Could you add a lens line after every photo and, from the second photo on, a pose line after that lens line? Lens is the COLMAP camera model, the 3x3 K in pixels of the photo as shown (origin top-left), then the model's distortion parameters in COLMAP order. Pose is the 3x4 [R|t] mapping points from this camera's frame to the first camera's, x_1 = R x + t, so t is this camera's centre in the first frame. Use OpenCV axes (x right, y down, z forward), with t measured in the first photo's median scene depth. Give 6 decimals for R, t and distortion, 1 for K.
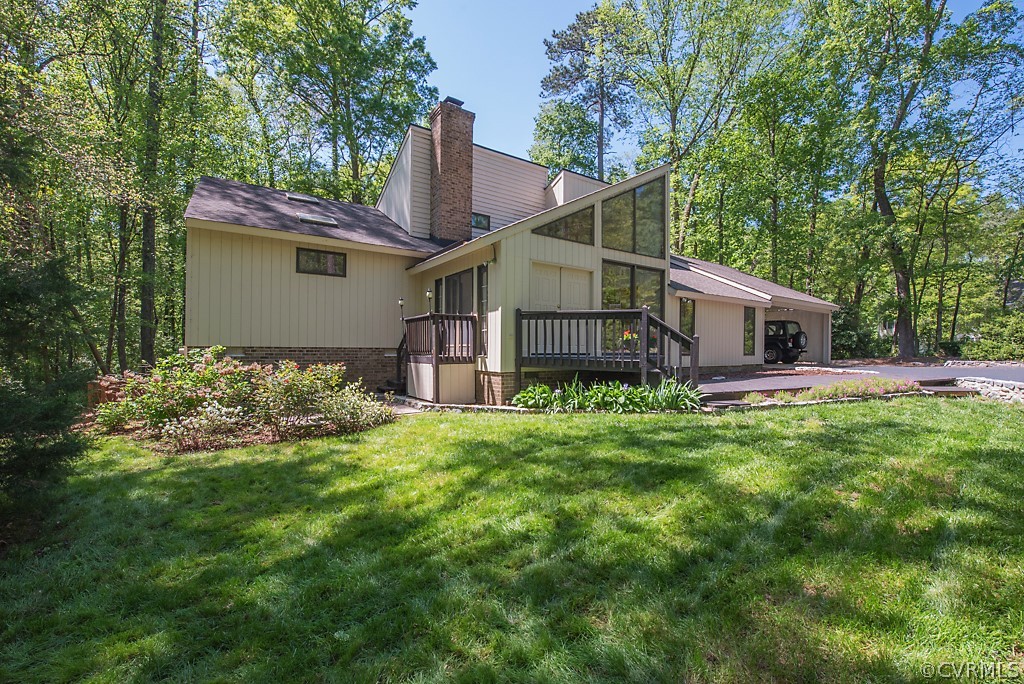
lens RADIAL K [[414.5, 0, 511.6], [0, 414.5, 341.7], [0, 0, 1]] dist [-0.016819, -0.001352]
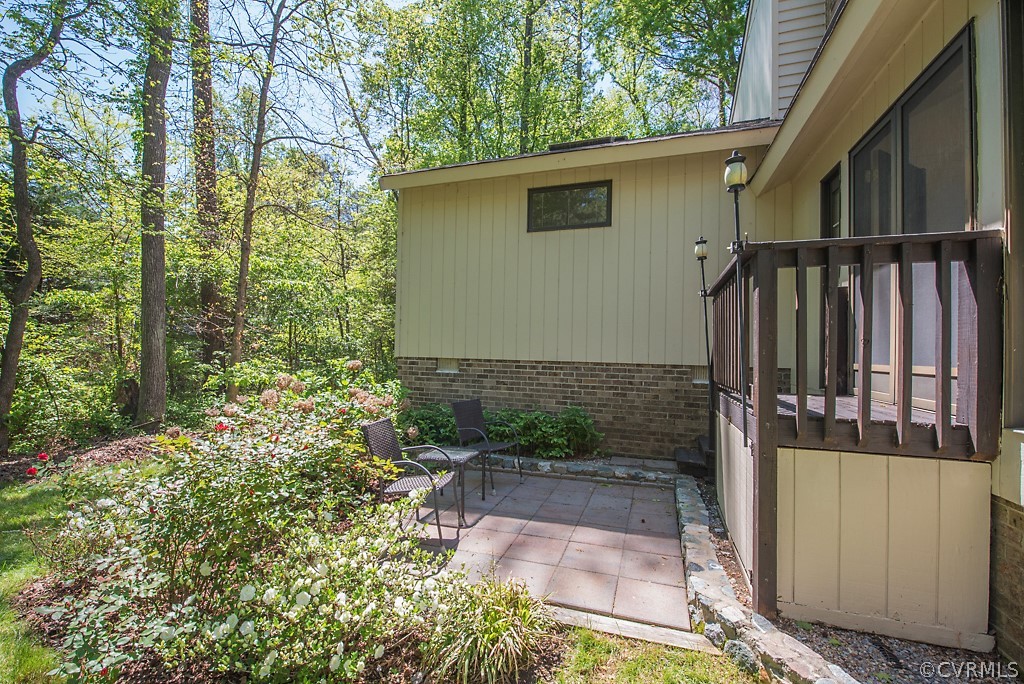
lens RADIAL K [[414.5, 0, 523.1], [0, 414.5, 350.0], [0, 0, 1]] dist [-0.016819, -0.001352]
pose [[0.613133, 0.002841, -0.789975, -0.072753], [-0.005923, 0.999982, -0.001001, -0.000569], [0.789957, 0.005293, 0.613139, 0.691795]]
